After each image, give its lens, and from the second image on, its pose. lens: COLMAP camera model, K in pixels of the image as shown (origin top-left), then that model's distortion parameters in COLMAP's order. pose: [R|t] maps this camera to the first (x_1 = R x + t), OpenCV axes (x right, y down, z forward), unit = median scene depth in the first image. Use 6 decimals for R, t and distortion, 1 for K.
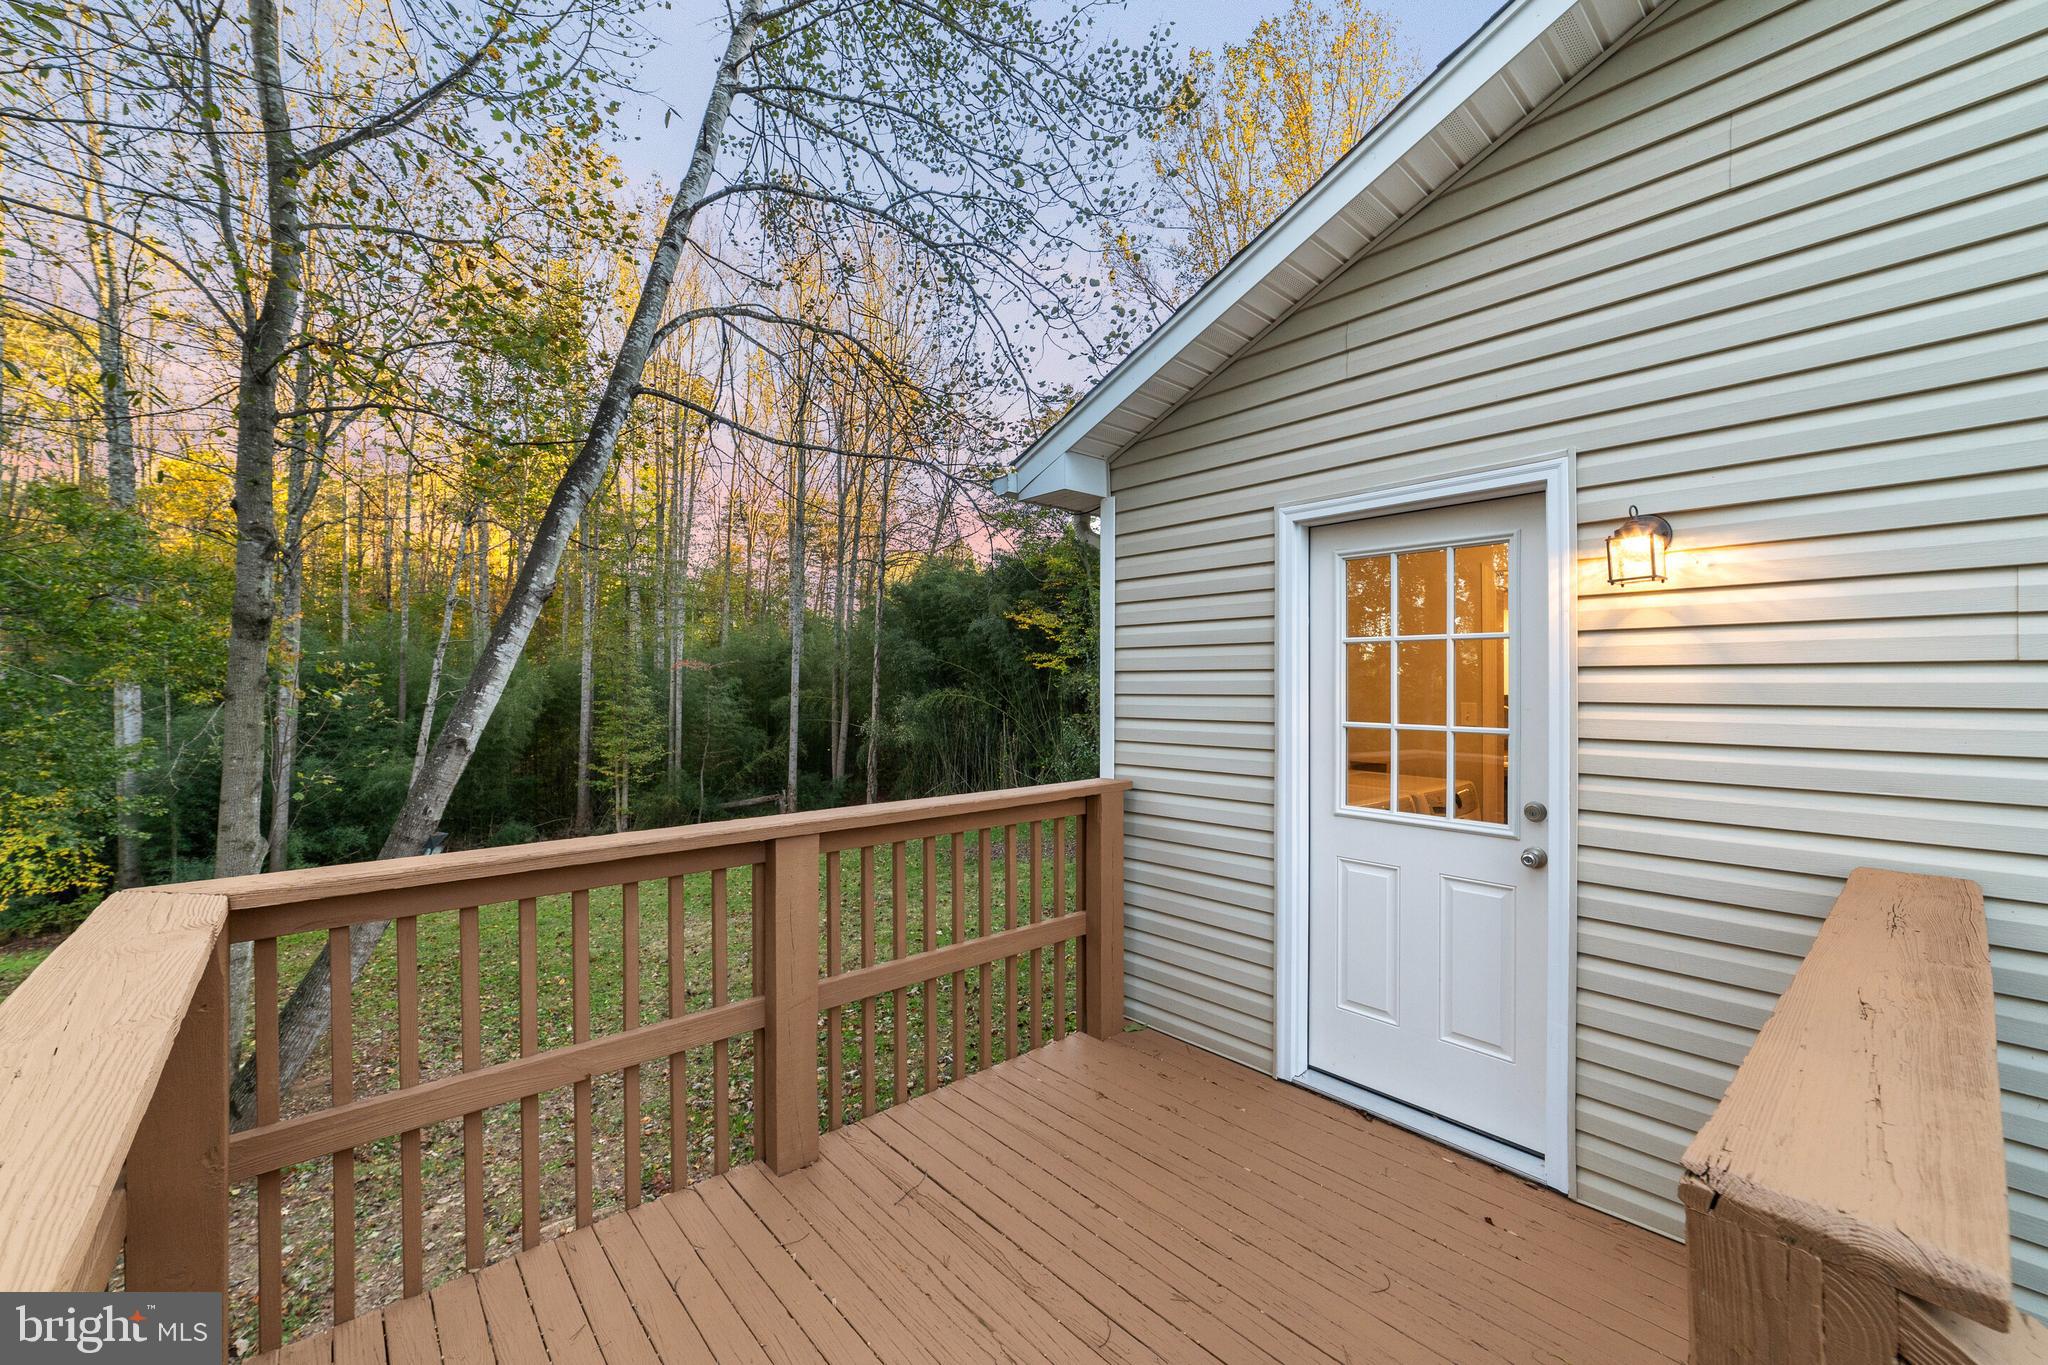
lens RADIAL K [[795.4, 0, 1021.4], [0, 795.4, 696.9], [0, 0, 1]] dist [-0.024824, 0.007814]
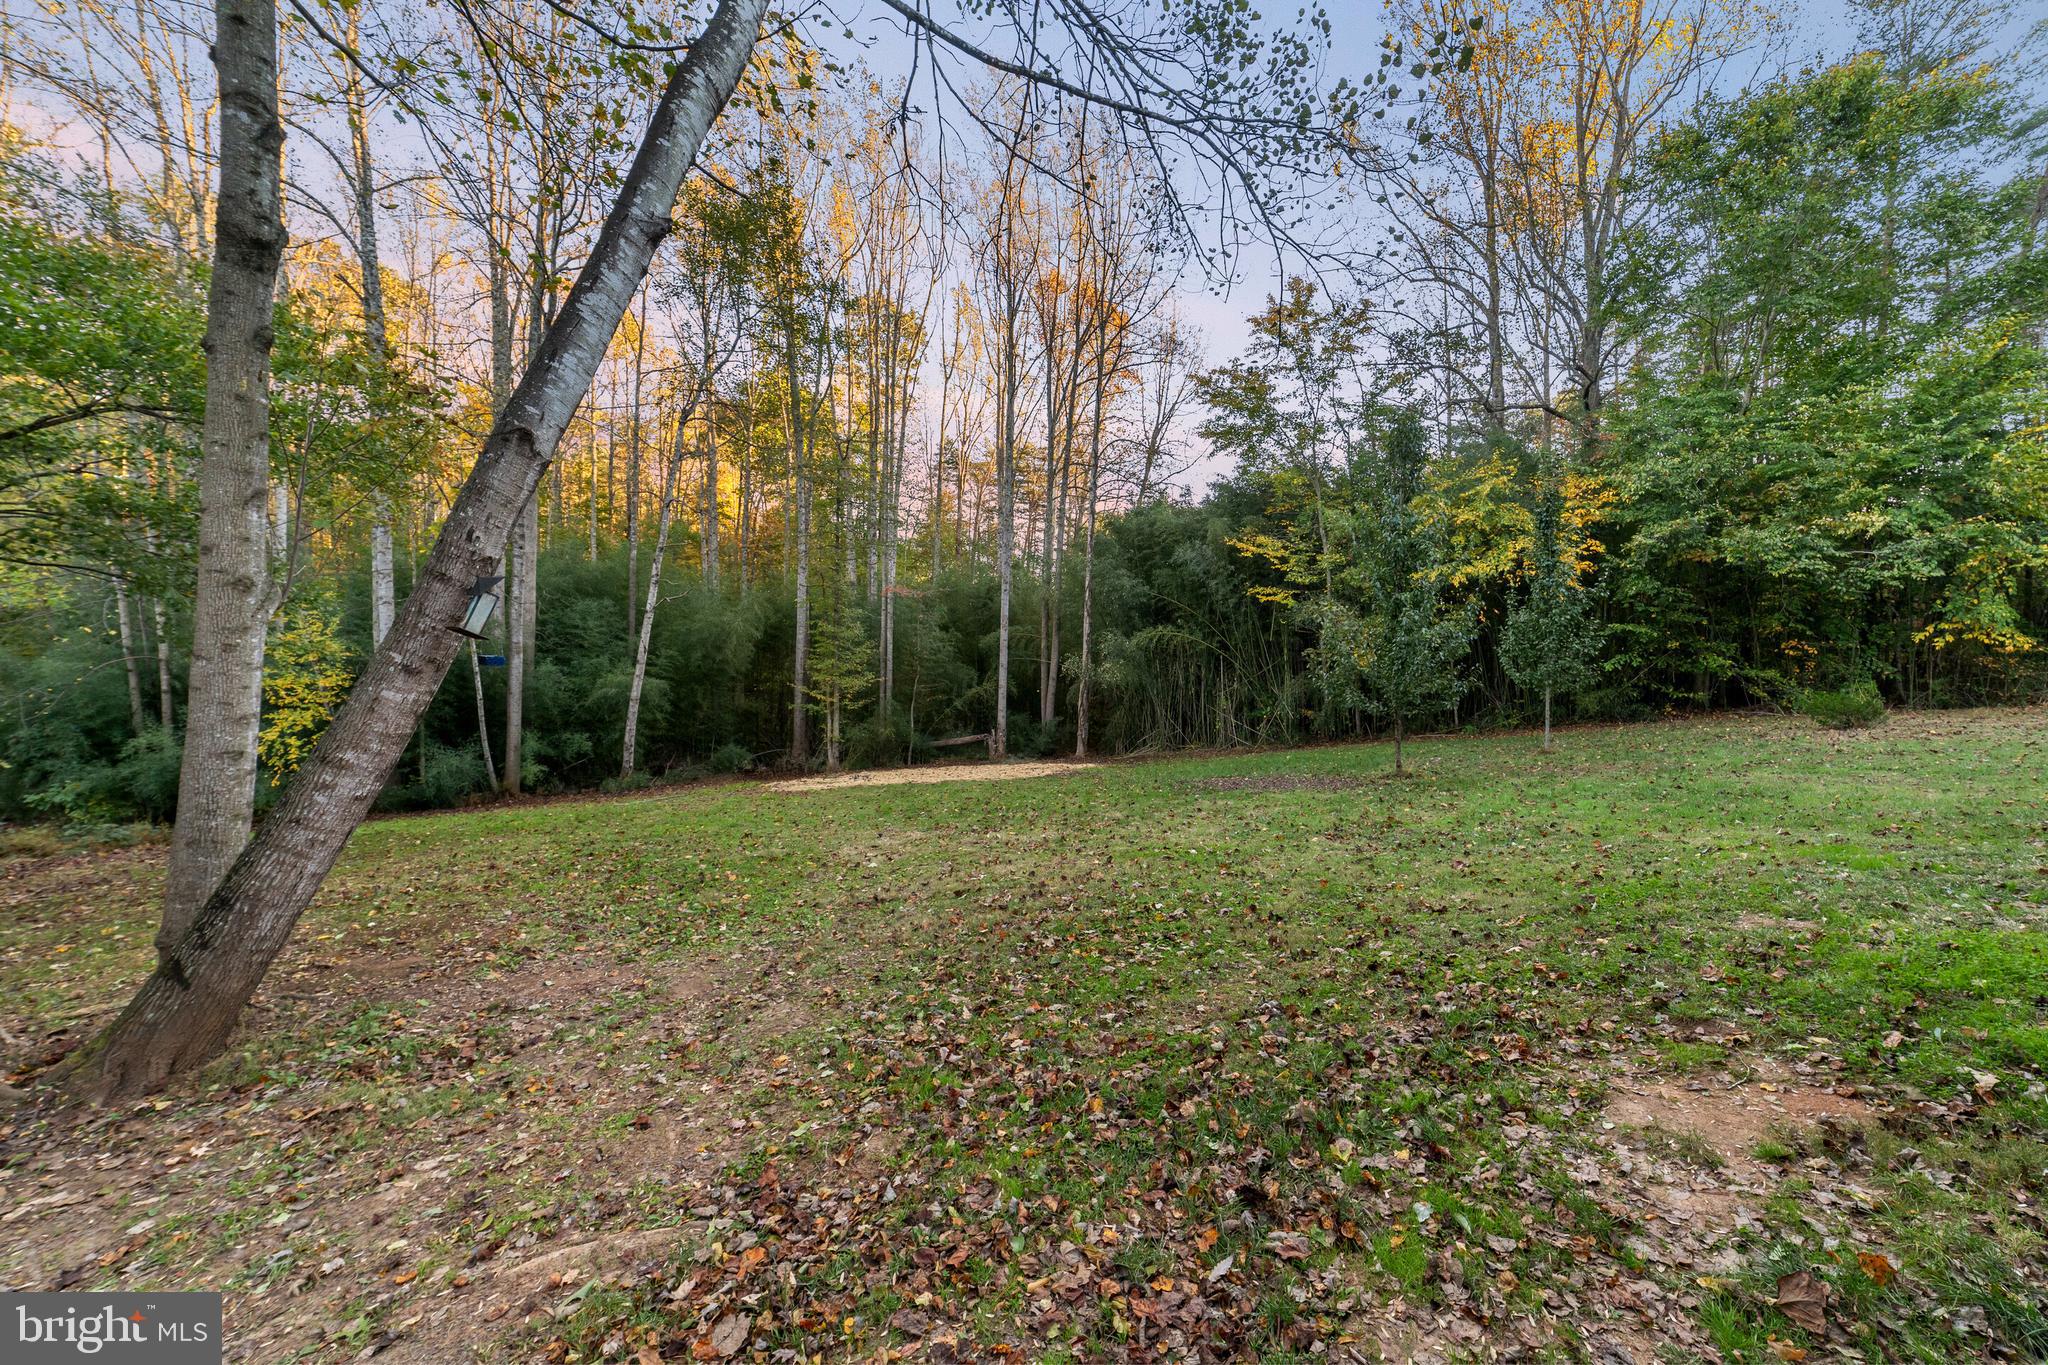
lens RADIAL K [[701.0, 0, 1034.1], [0, 701.0, 681.2], [0, 0, 1]] dist [-0.007614, 0.000238]
pose [[0.973975, -0.011074, -0.226386, -0.056906], [0.001594, 0.999116, -0.042013, 0.094492], [0.226651, 0.040559, 0.973131, 0.178878]]
